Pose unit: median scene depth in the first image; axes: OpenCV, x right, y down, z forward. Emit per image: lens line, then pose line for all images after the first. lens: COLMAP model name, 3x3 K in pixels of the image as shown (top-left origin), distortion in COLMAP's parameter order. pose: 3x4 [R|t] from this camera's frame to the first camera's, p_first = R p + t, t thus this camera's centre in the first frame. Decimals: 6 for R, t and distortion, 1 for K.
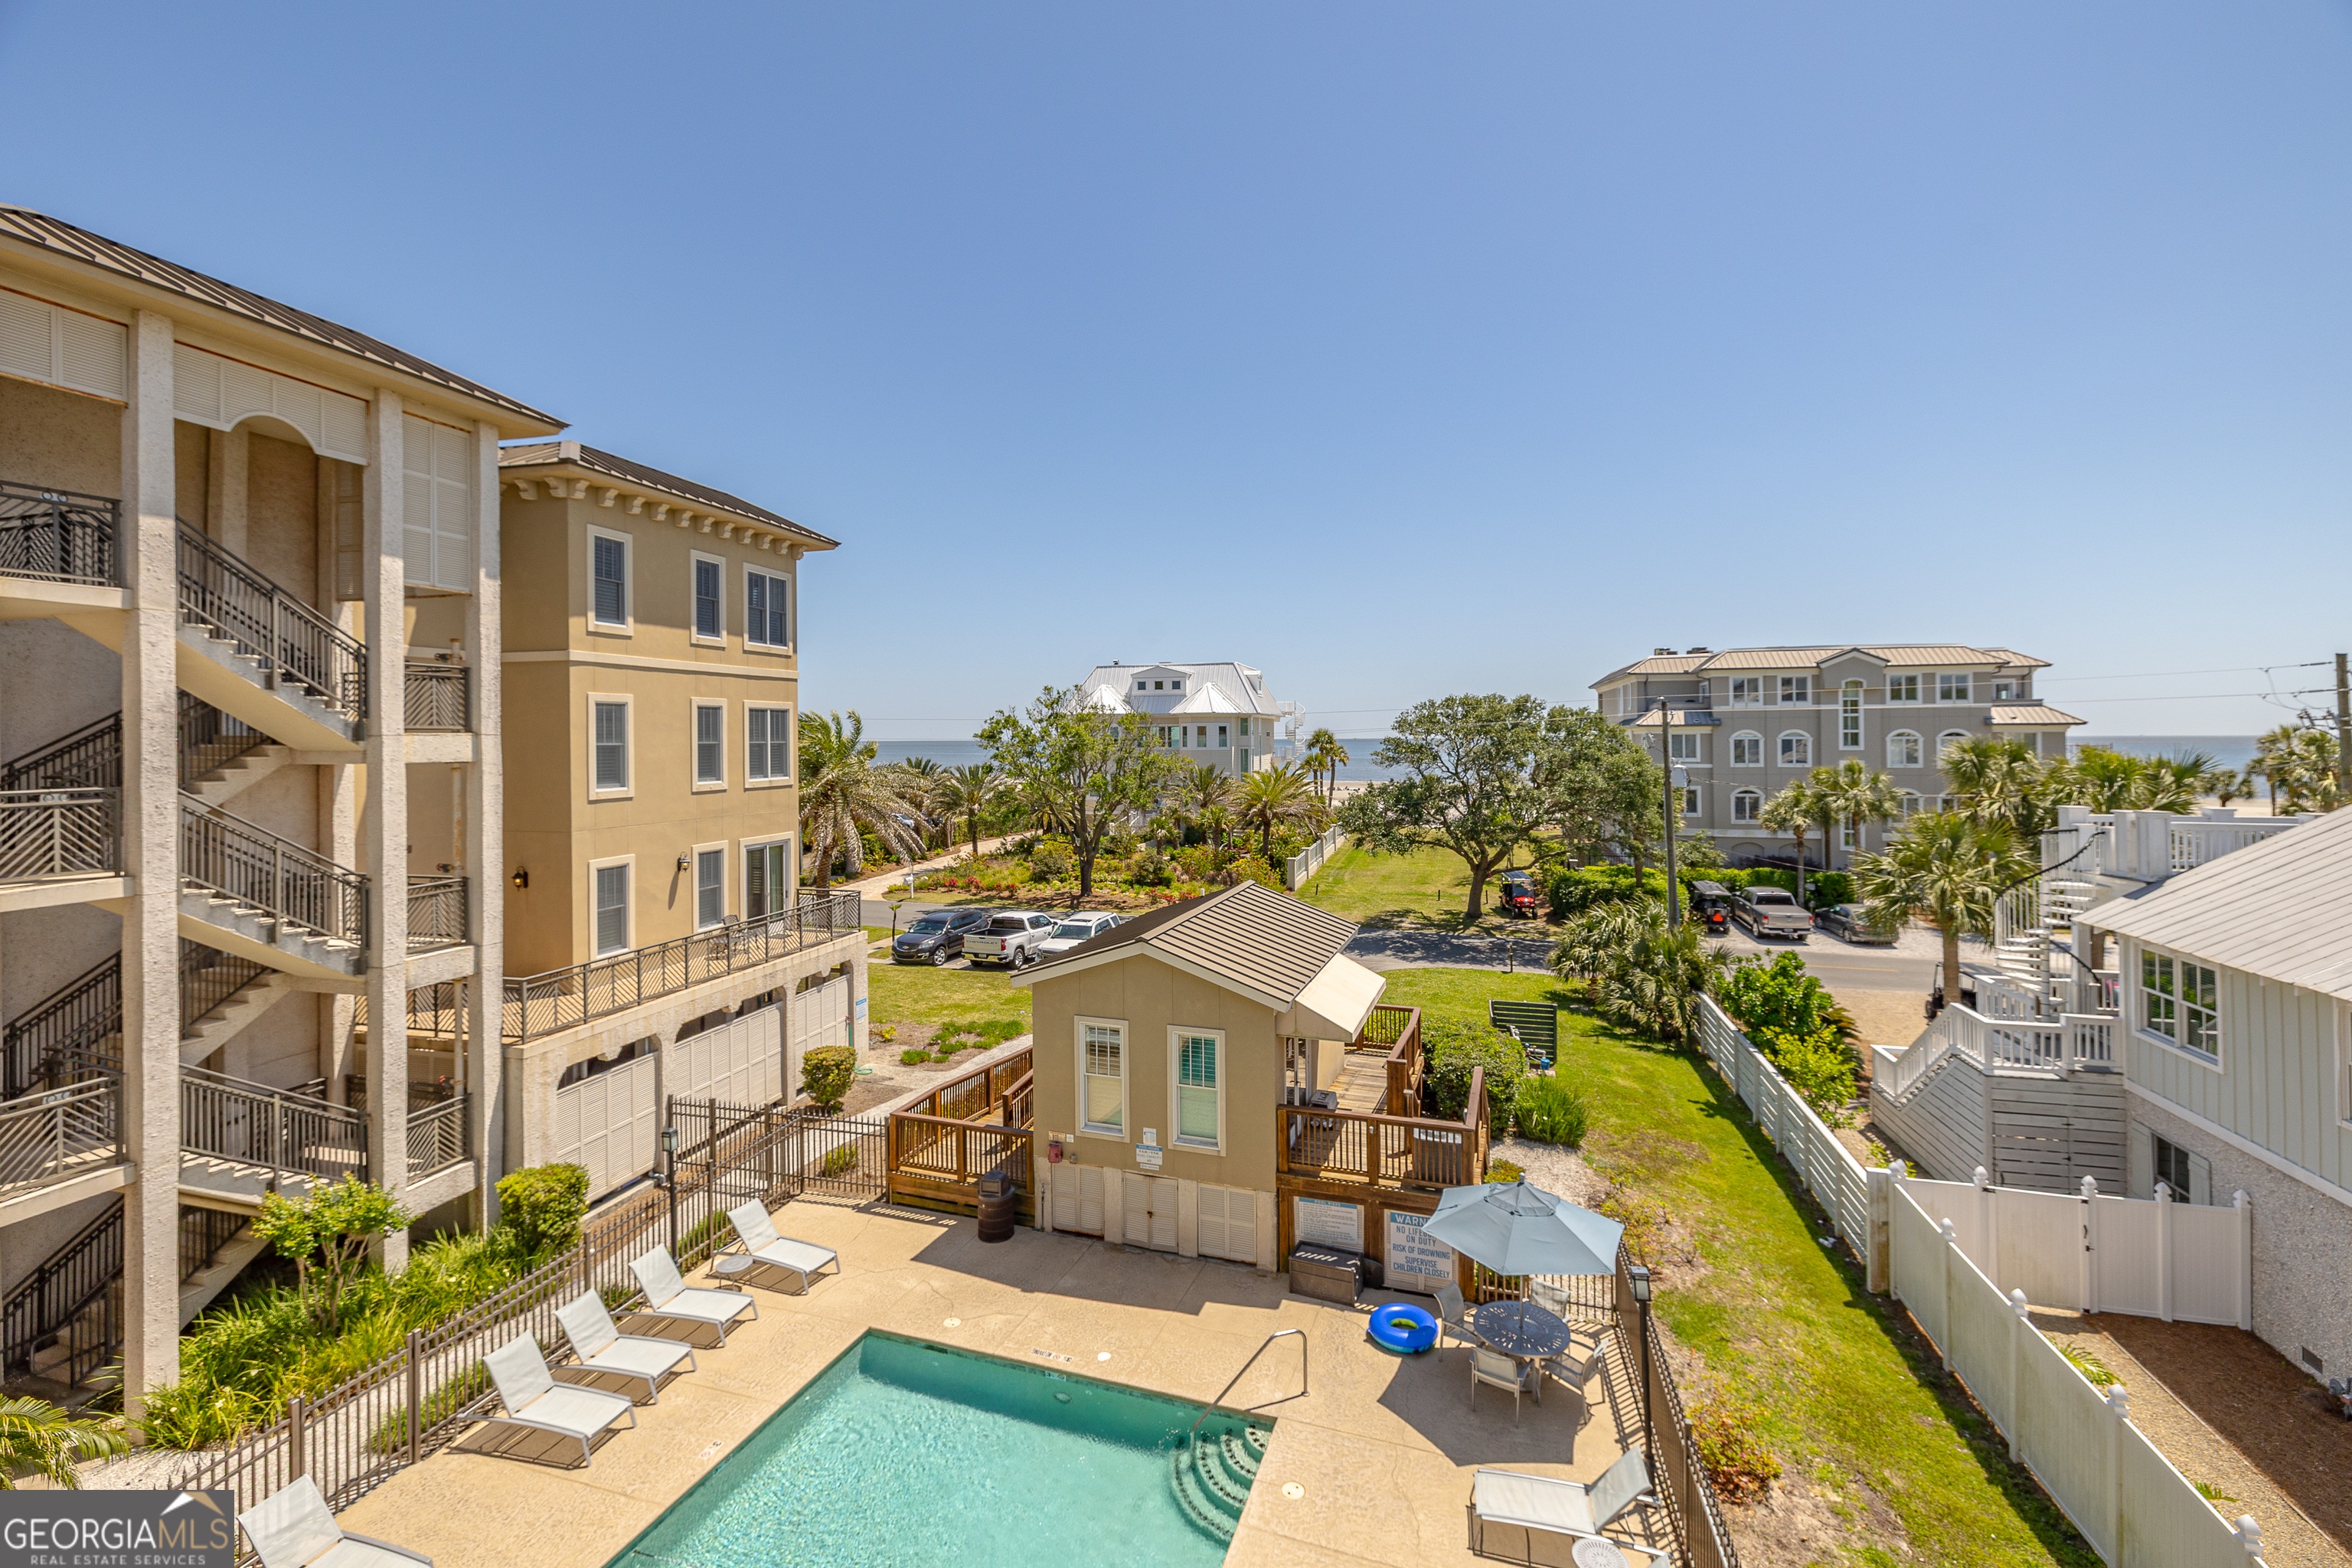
lens RADIAL K [[1039.2, 0, 1181.4], [0, 1039.2, 741.9], [0, 0, 1]] dist [0.000939, 0.000176]
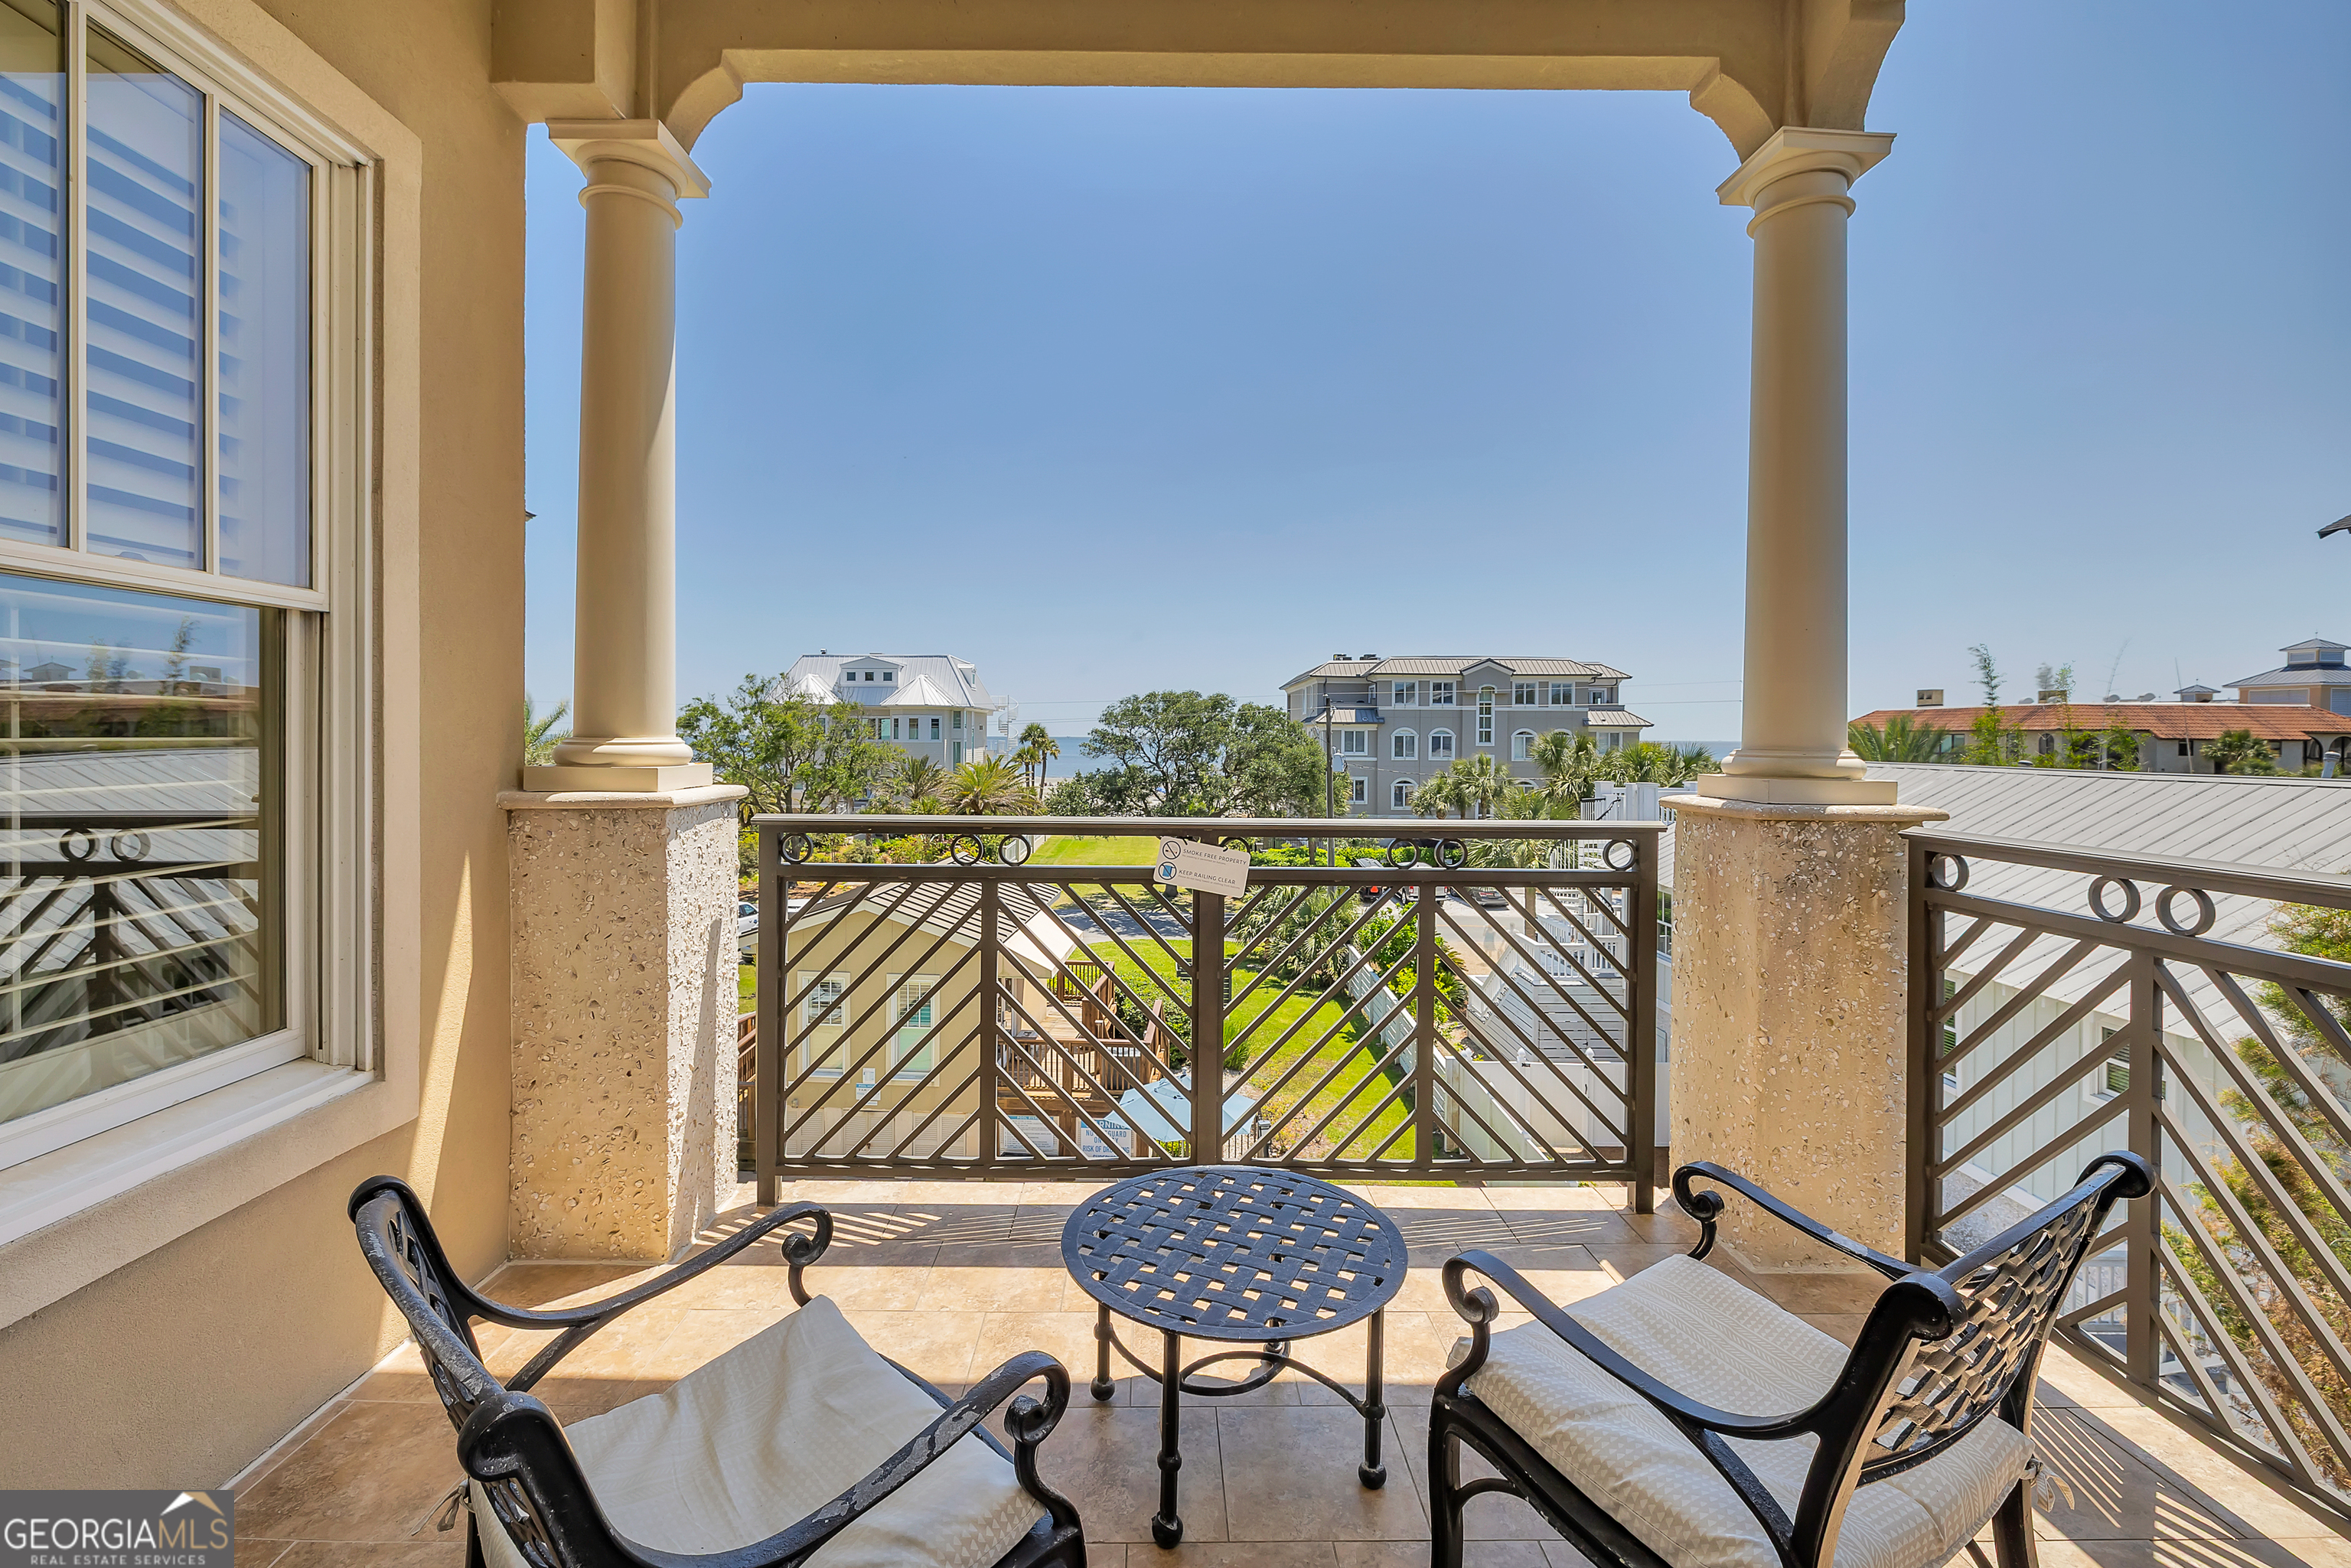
lens RADIAL K [[1044.2, 0, 1140.7], [0, 1044.2, 741.6], [0, 0, 1]] dist [-0.001885, -0.000178]
pose [[0.972397, 0.012927, 0.232974, -0.003526], [-0.013526, 0.999908, 0.000972, 0.006328], [-0.232940, -0.004097, 0.972483, -0.043800]]
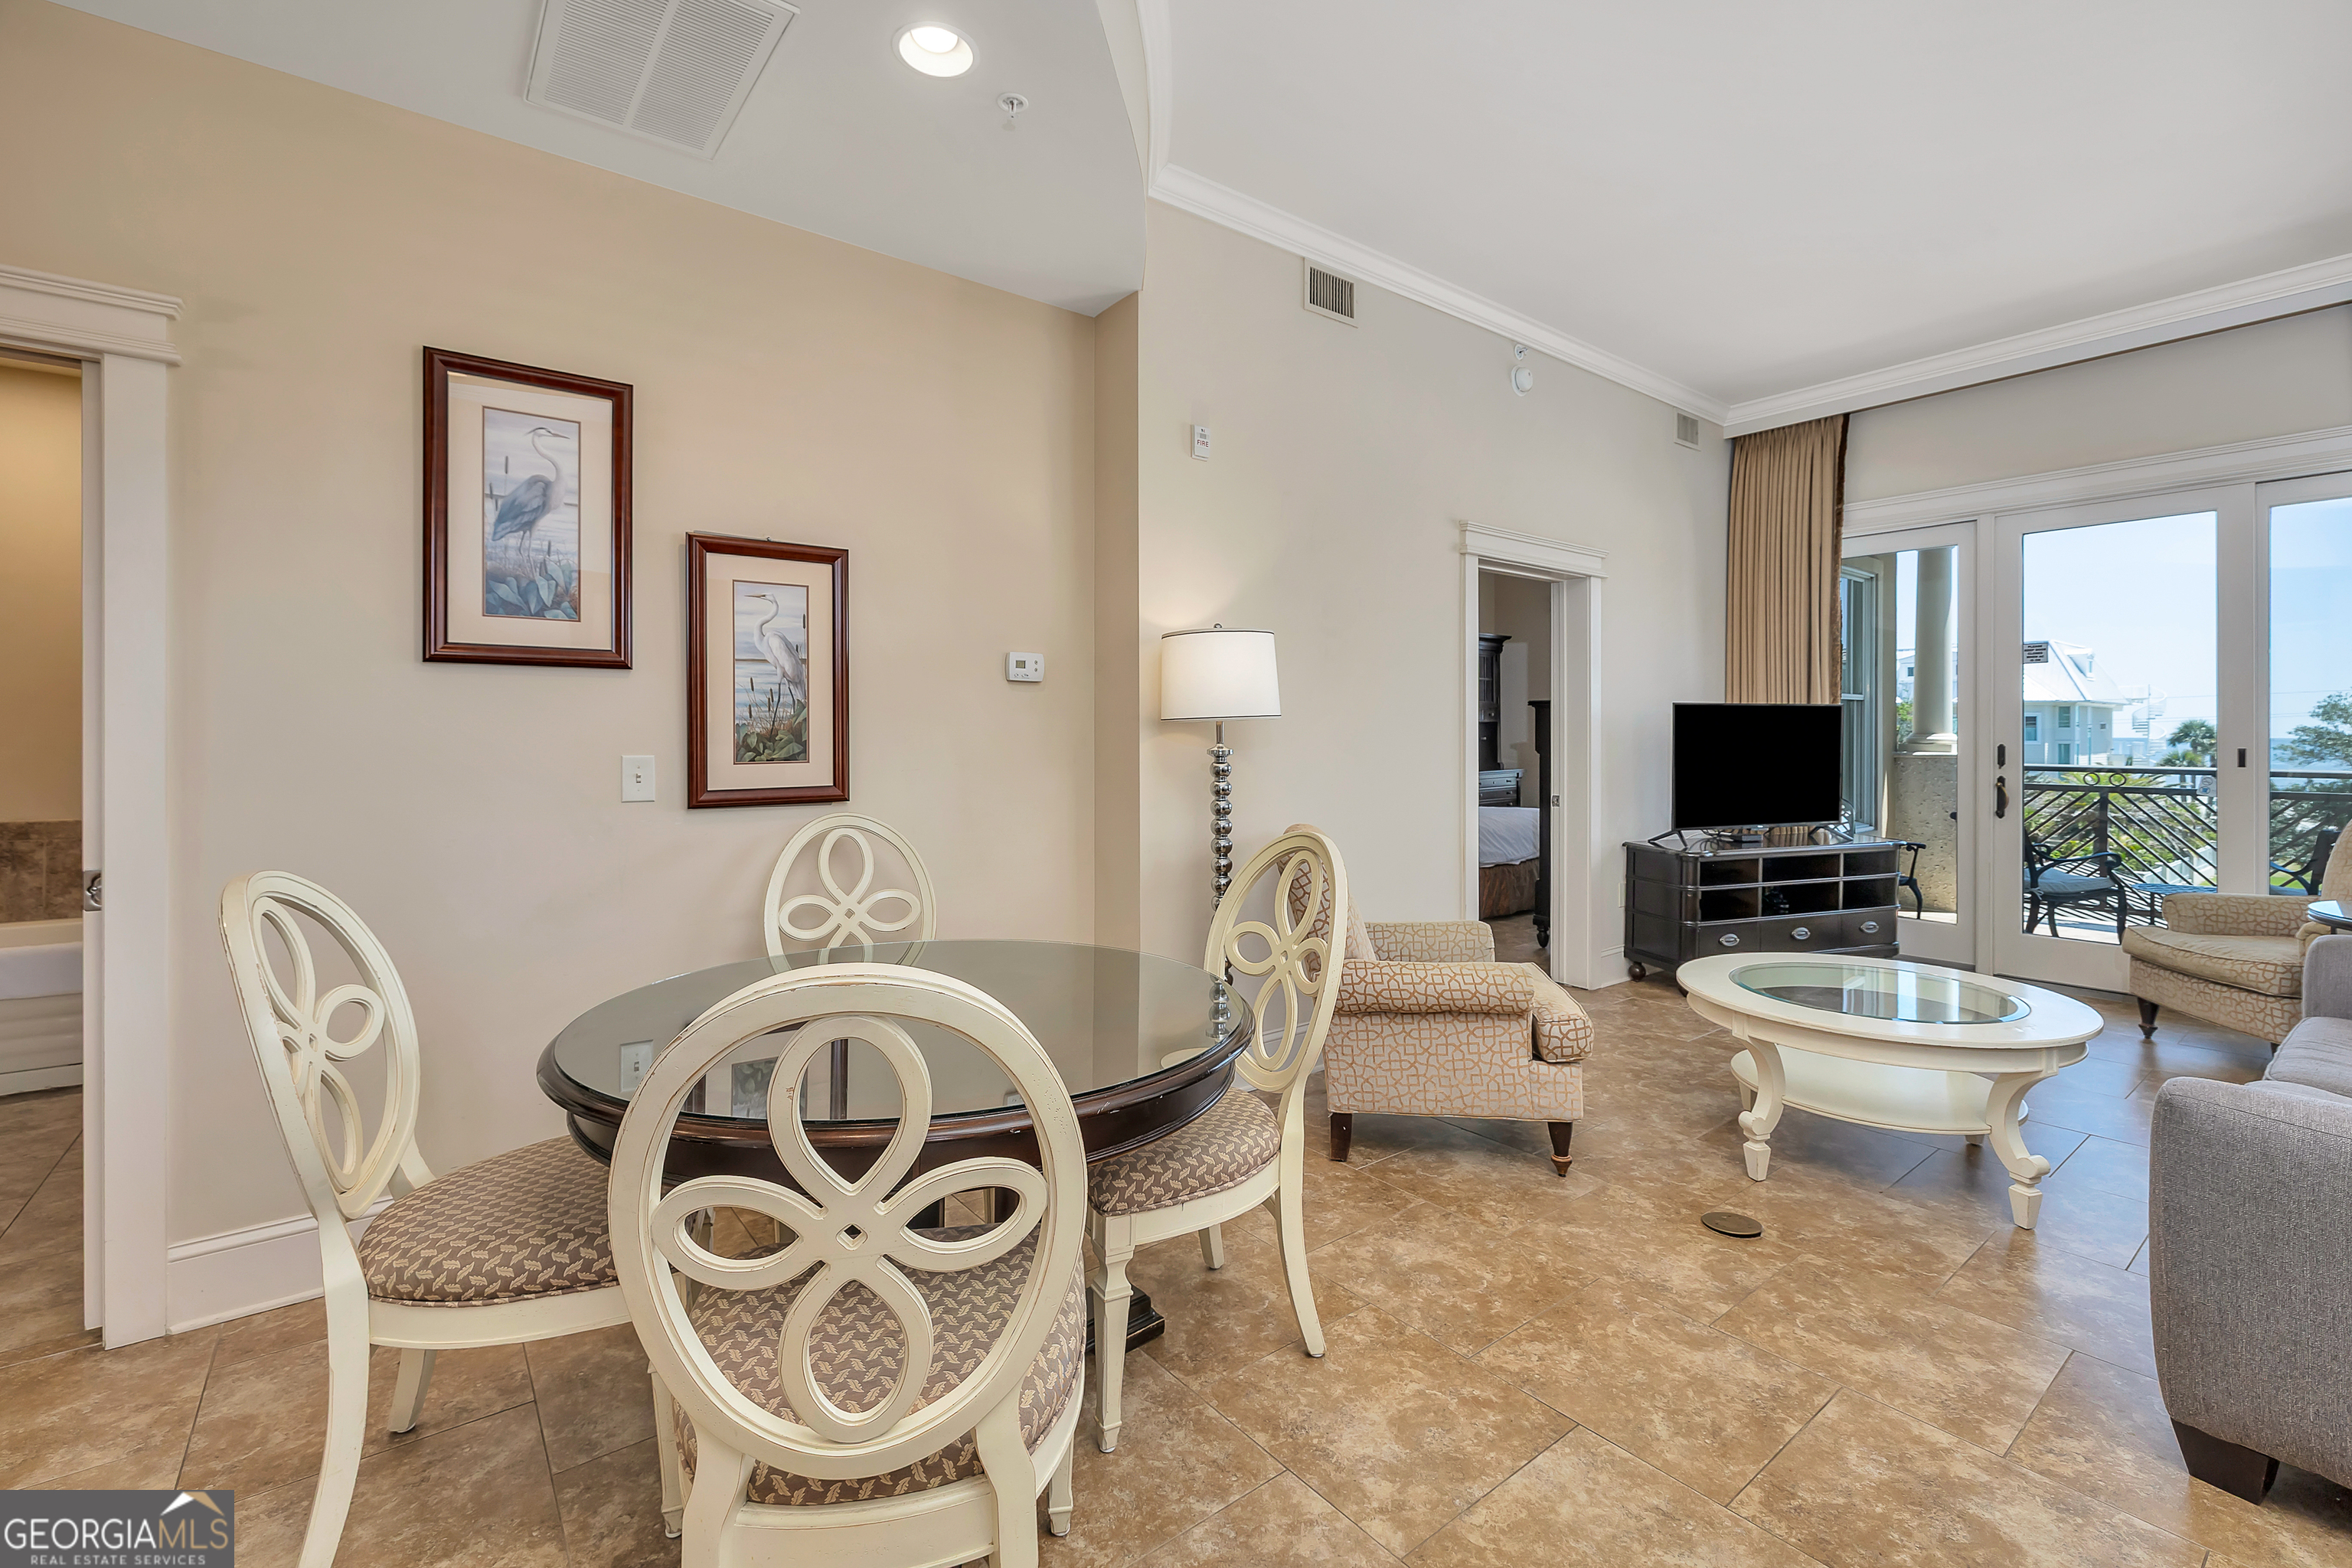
lens RADIAL K [[1016.3, 0, 1189.3], [0, 1016.3, 735.7], [0, 0, 1]] dist [-0.001505, -0.000292]
pose [[0.796160, 0.004538, -0.605069, -0.010823], [-0.005490, 0.999985, 0.000277, 0.007060], [0.605061, 0.003102, 0.796173, -0.136272]]
